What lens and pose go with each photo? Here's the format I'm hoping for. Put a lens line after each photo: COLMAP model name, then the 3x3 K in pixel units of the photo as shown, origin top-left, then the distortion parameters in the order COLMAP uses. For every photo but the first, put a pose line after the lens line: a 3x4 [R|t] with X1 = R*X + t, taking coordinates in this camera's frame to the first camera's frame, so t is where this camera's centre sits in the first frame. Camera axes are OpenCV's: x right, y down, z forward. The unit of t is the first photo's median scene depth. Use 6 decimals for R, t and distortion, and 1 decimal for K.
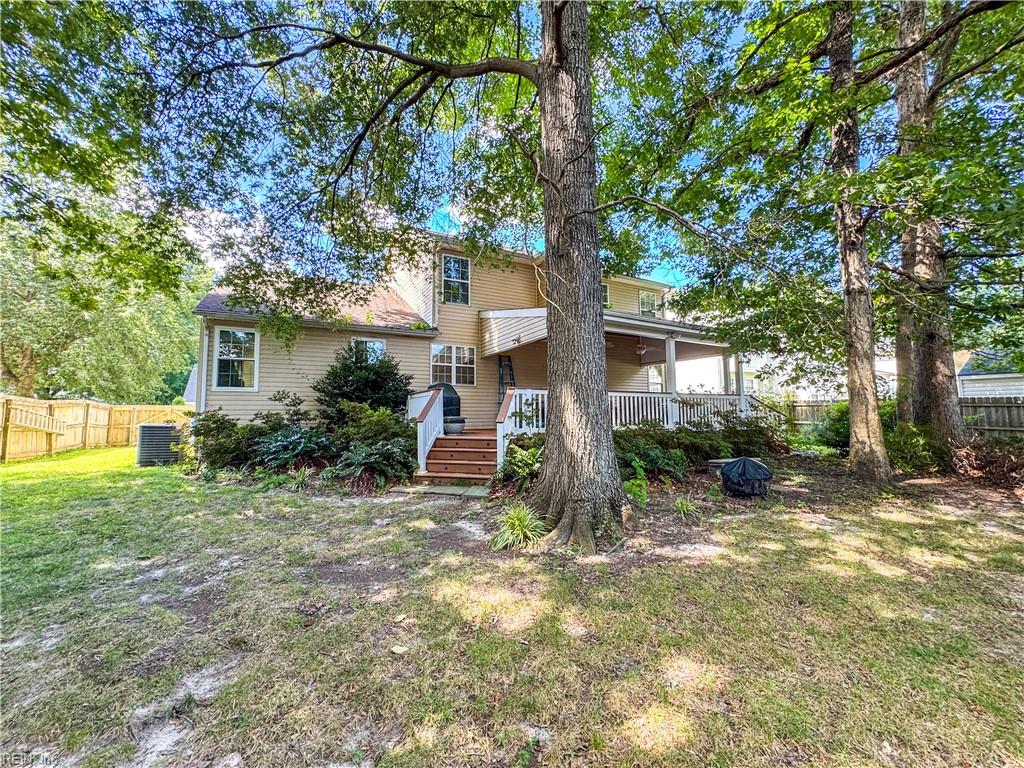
lens RADIAL K [[412.5, 0, 512.0], [0, 412.5, 384.0], [0, 0, 1]] dist [-0.001632, 0.000057]
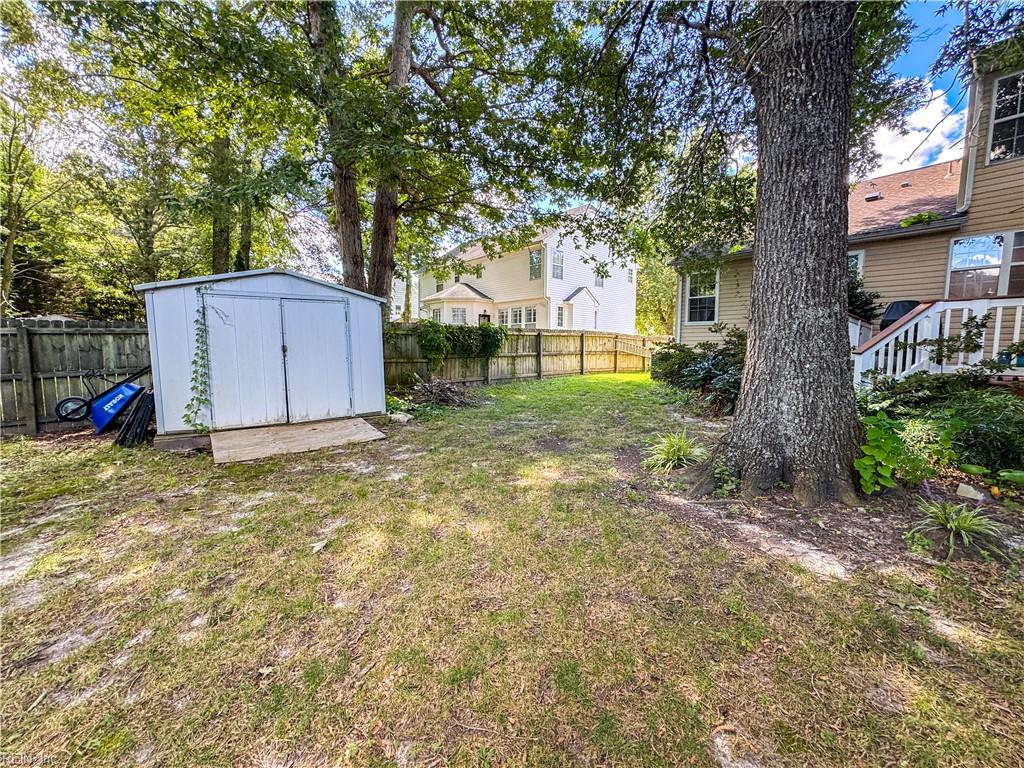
lens RADIAL K [[412.5, 0, 512.0], [0, 412.5, 384.0], [0, 0, 1]] dist [-0.001632, 0.000057]
pose [[0.246730, 0.093634, -0.964550, 0.496799], [0.058241, 0.992089, 0.111206, 0.032046], [0.967333, -0.083614, 0.239324, 0.250766]]
